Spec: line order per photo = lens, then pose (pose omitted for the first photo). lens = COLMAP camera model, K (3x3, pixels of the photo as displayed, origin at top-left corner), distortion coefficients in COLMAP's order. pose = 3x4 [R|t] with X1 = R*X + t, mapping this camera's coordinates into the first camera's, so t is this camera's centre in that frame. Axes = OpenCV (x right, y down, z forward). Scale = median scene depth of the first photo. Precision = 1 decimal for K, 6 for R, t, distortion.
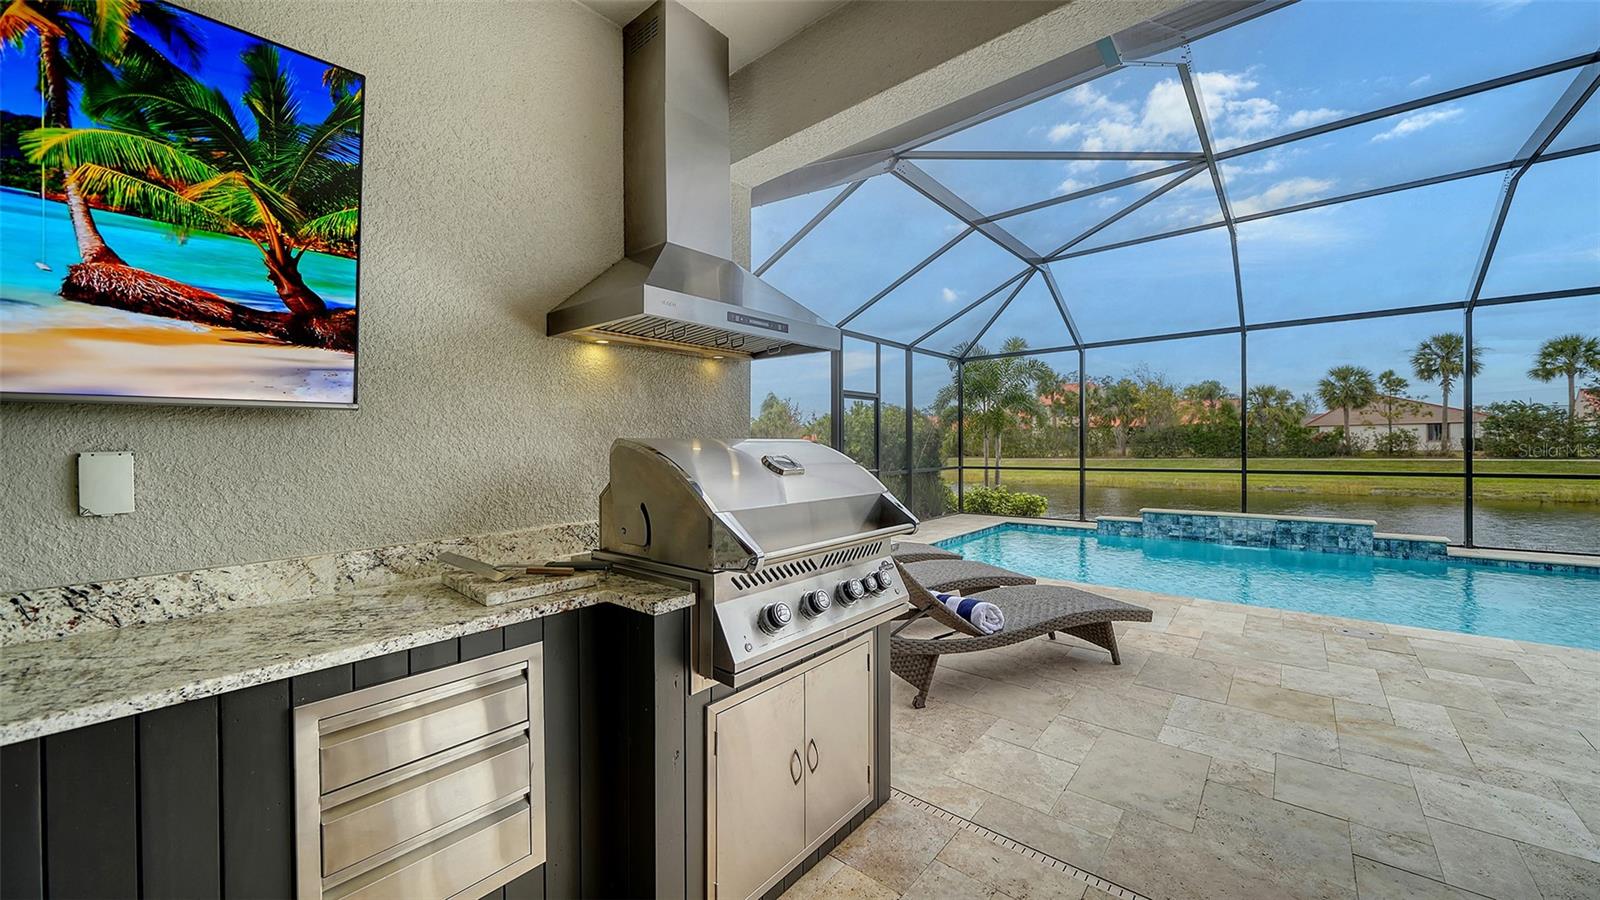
lens RADIAL K [[581.0, 0, 786.4], [0, 581.0, 444.6], [0, 0, 1]] dist [-0.001192, -0.002727]
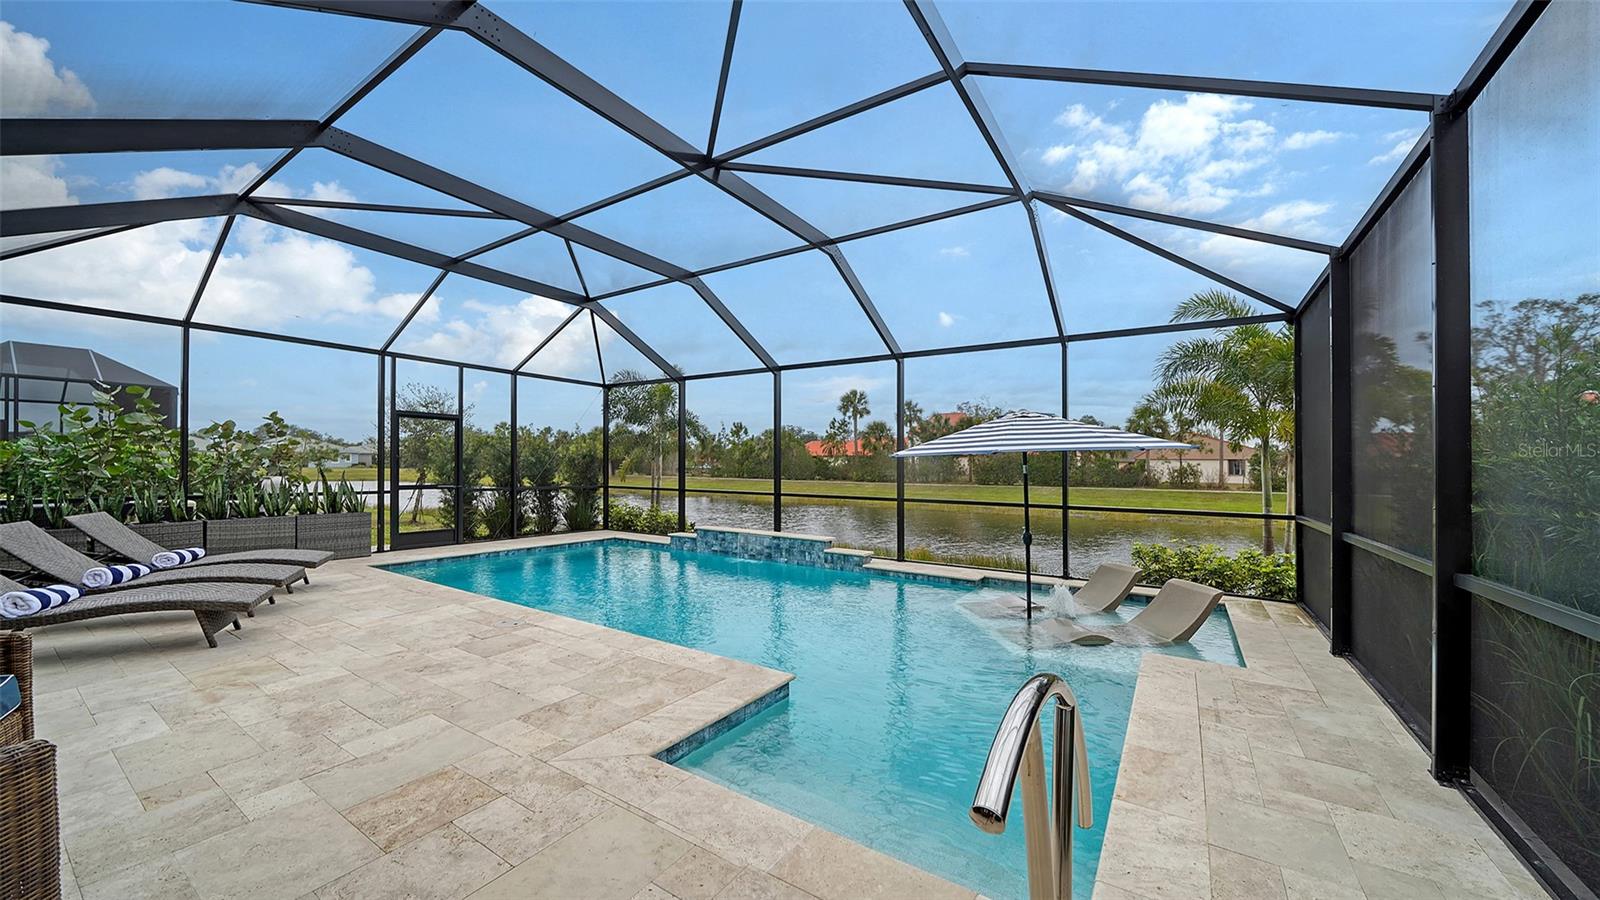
lens RADIAL K [[581.0, 0, 786.4], [0, 581.0, 444.6], [0, 0, 1]] dist [-0.001192, -0.002727]
pose [[0.992292, 0.029412, 0.120382, 0.819357], [-0.025065, 0.998983, -0.037471, -0.010166], [-0.121361, 0.034165, 0.992020, -0.168978]]
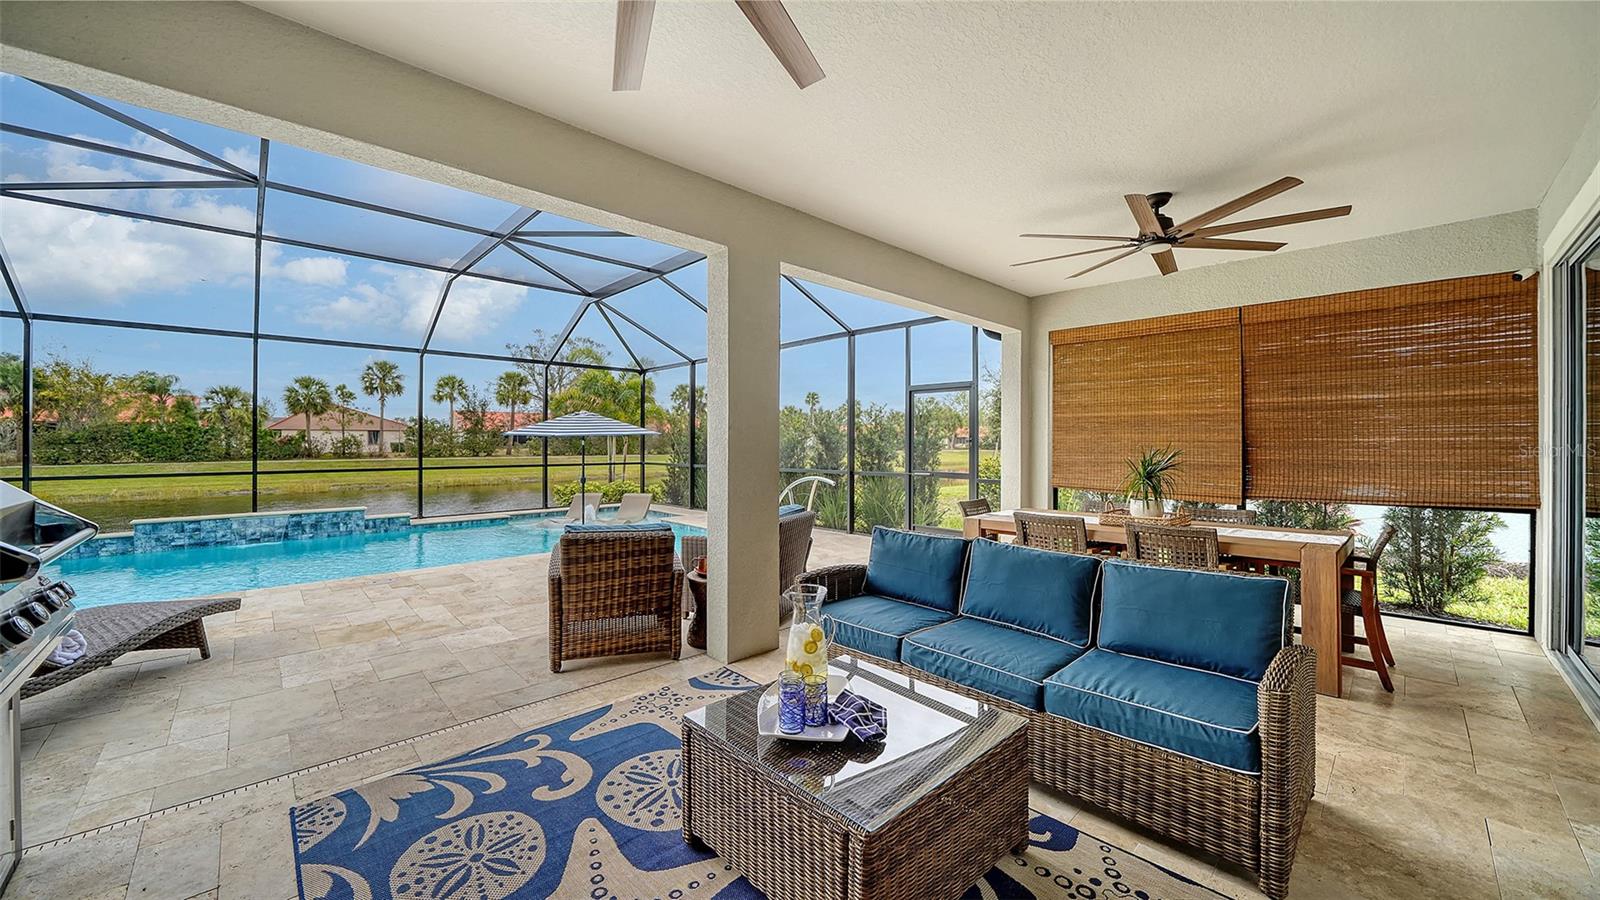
lens RADIAL K [[581.0, 0, 786.4], [0, 581.0, 444.6], [0, 0, 1]] dist [-0.001192, -0.002727]
pose [[0.101918, 0.008356, 0.994758, -0.182858], [-0.003676, 0.999961, -0.008023, 0.001173], [-0.994786, -0.002839, 0.101944, -0.068056]]
